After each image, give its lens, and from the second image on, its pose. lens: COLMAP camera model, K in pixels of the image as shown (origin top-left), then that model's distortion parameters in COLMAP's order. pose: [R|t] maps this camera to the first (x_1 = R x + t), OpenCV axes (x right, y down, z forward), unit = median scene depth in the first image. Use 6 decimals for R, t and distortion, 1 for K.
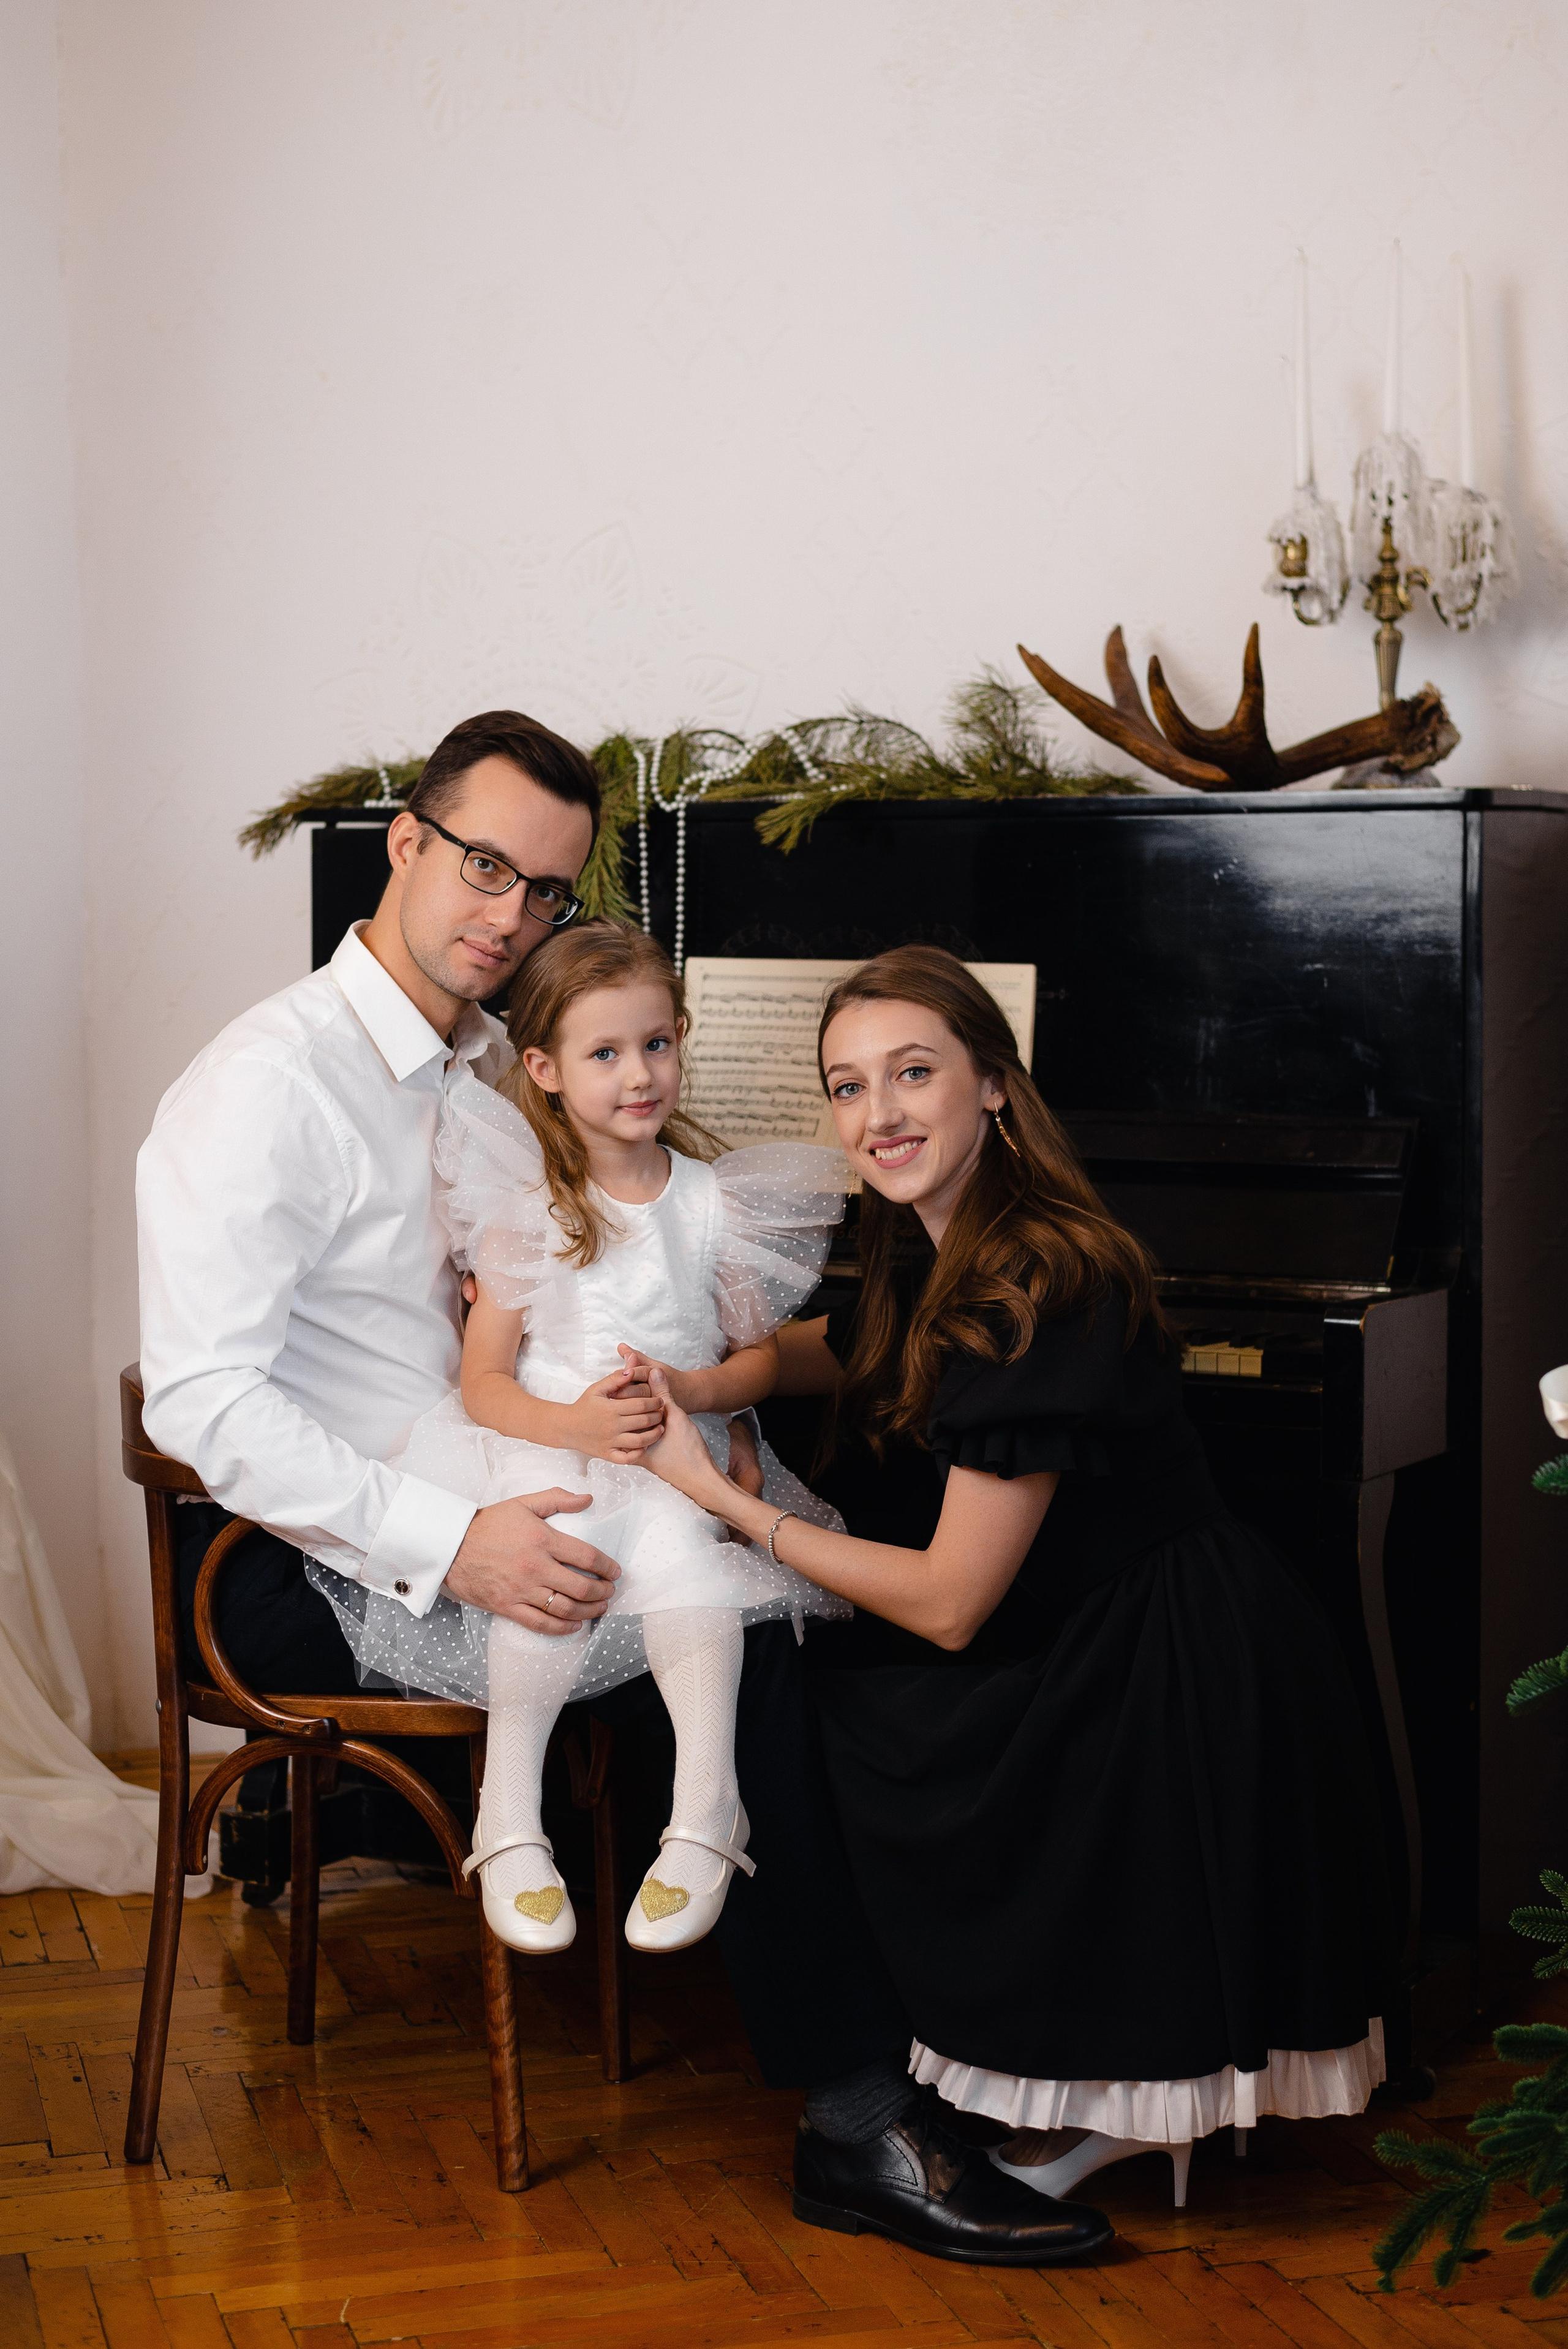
lens RADIAL K [[3495.0, 0, 780.9], [0, 3495.0, 1138.5], [0, 0, 1]] dist [-0.003114, 0.031050]
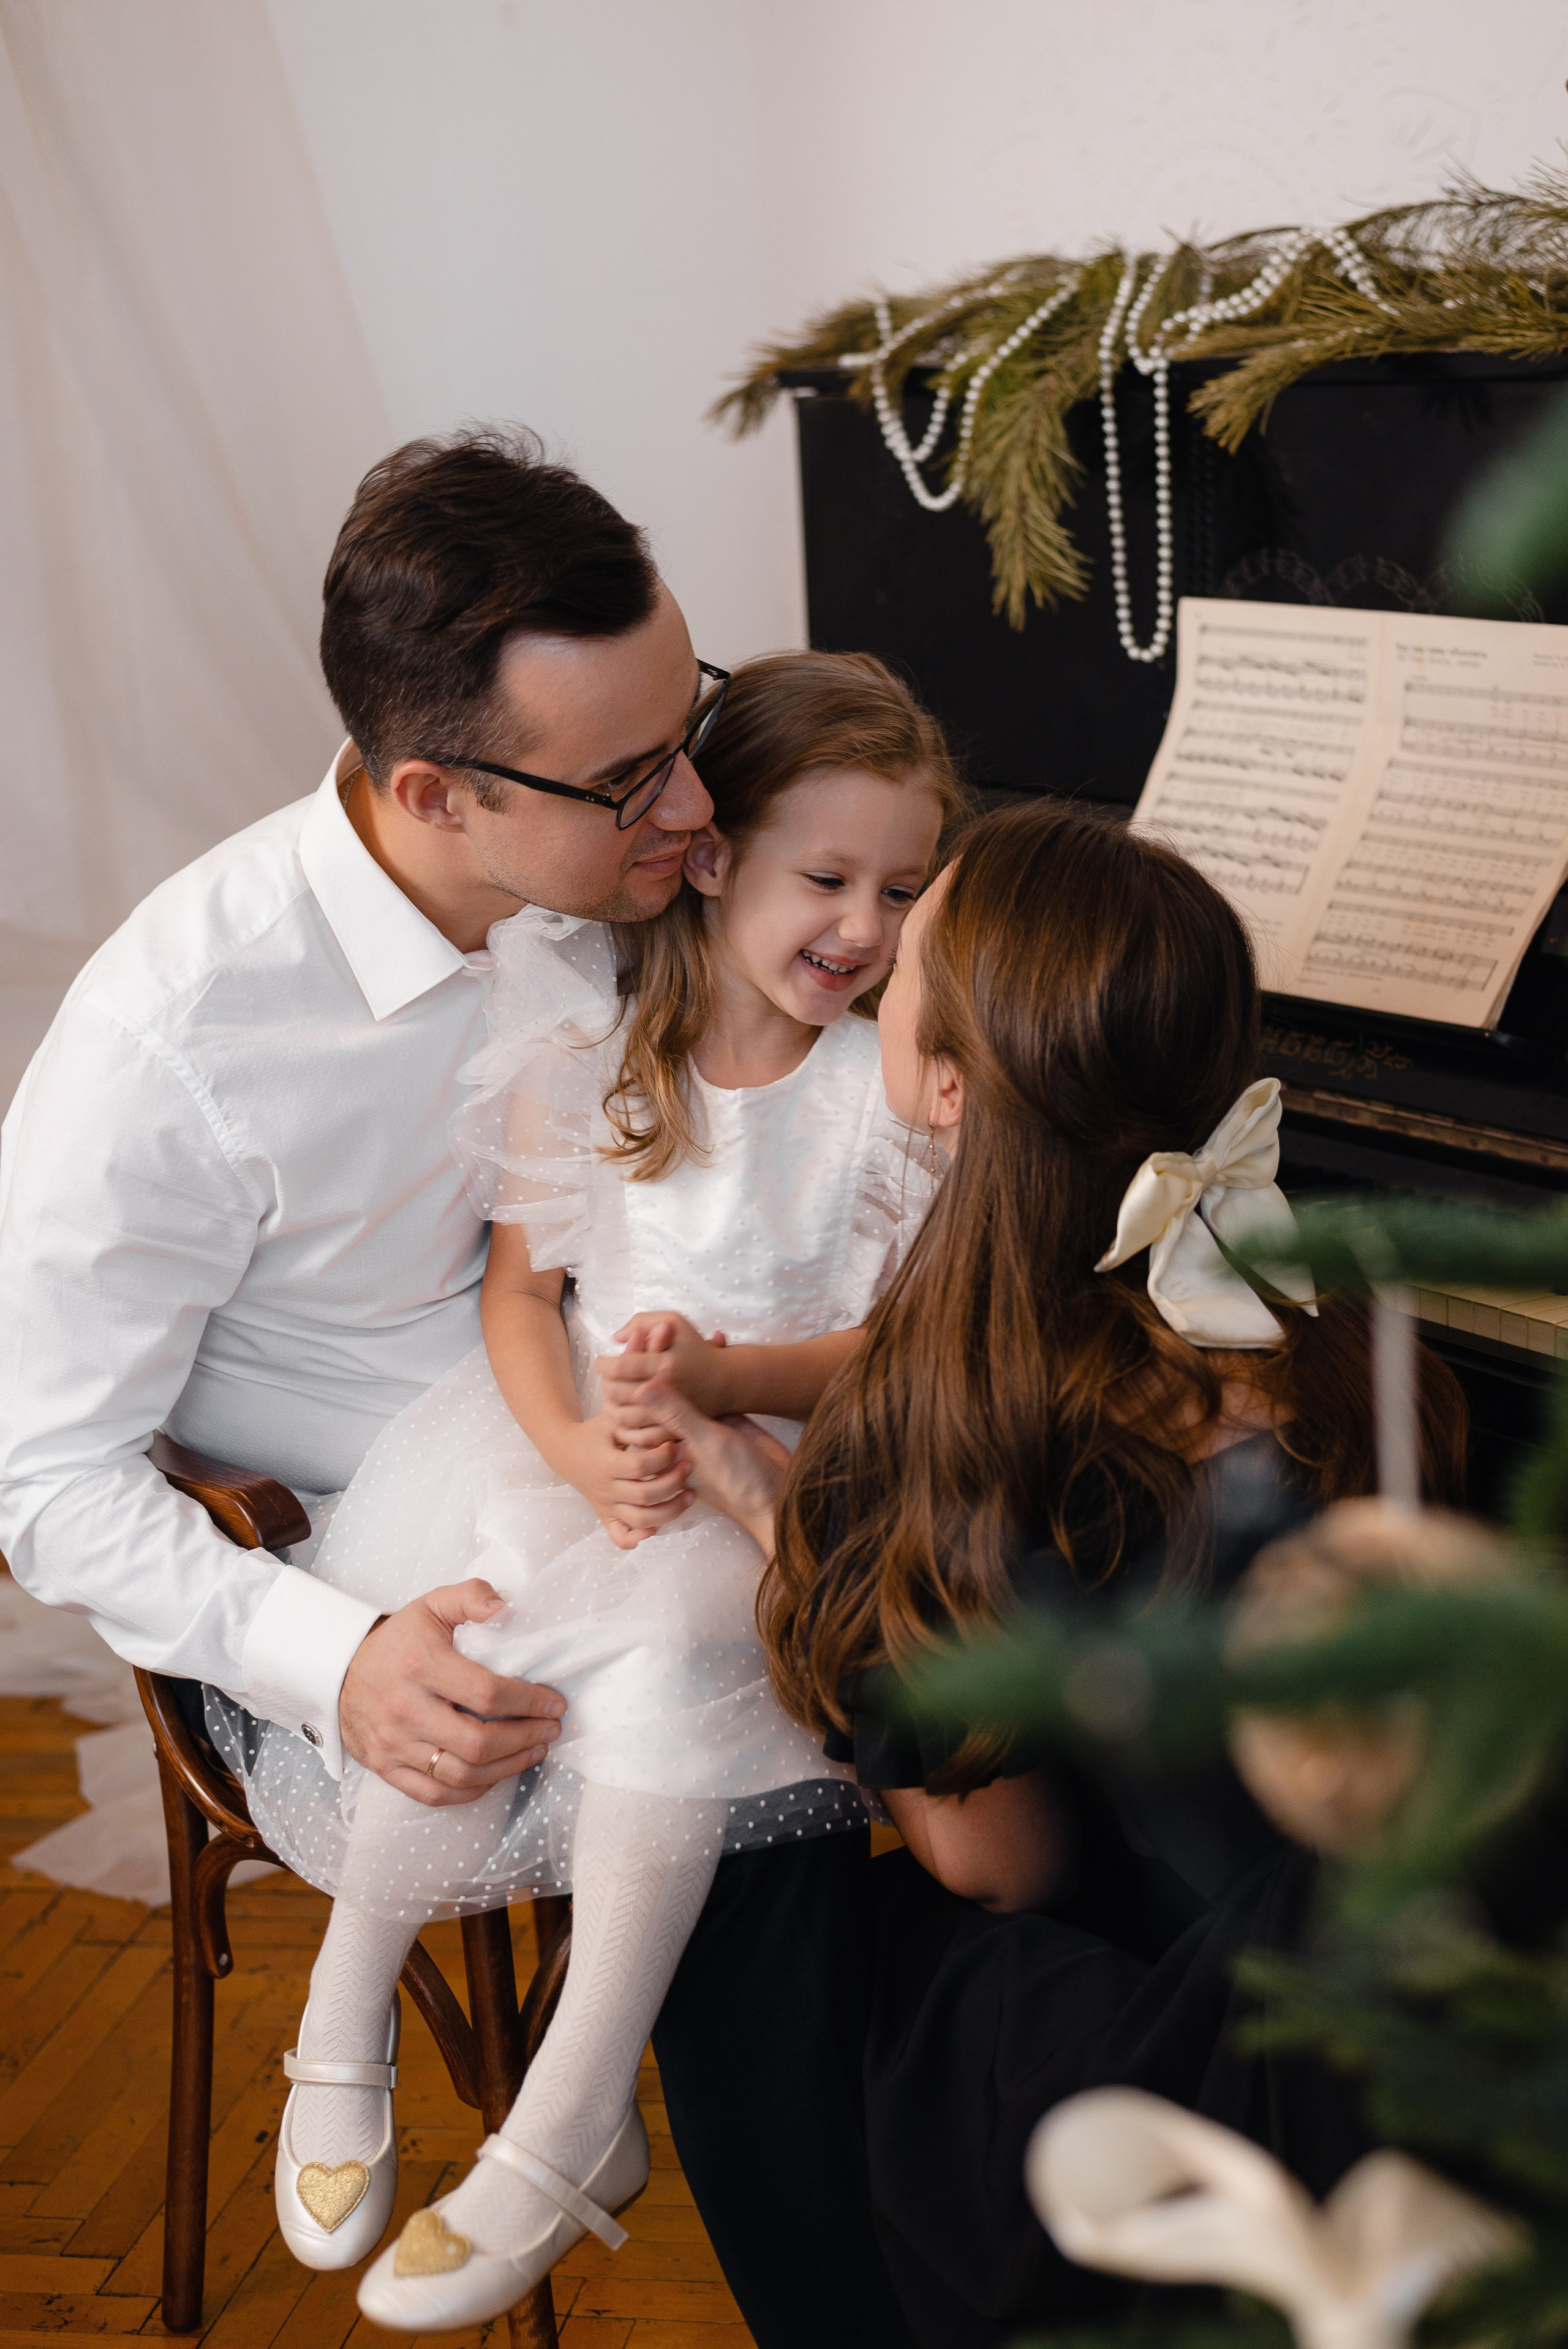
lens RADIAL K [[3482.2, 0, 780.5], [0, 3482.2, 1175.5], [0, 0, 1]] dist [0.040488, -0.044260]
pose [[0.894751, 0.058099, -0.442770, 0.209122], [0.024701, 0.983544, 0.178975, -0.066176], [0.445882, -0.171074, 0.878592, 0.379958]]
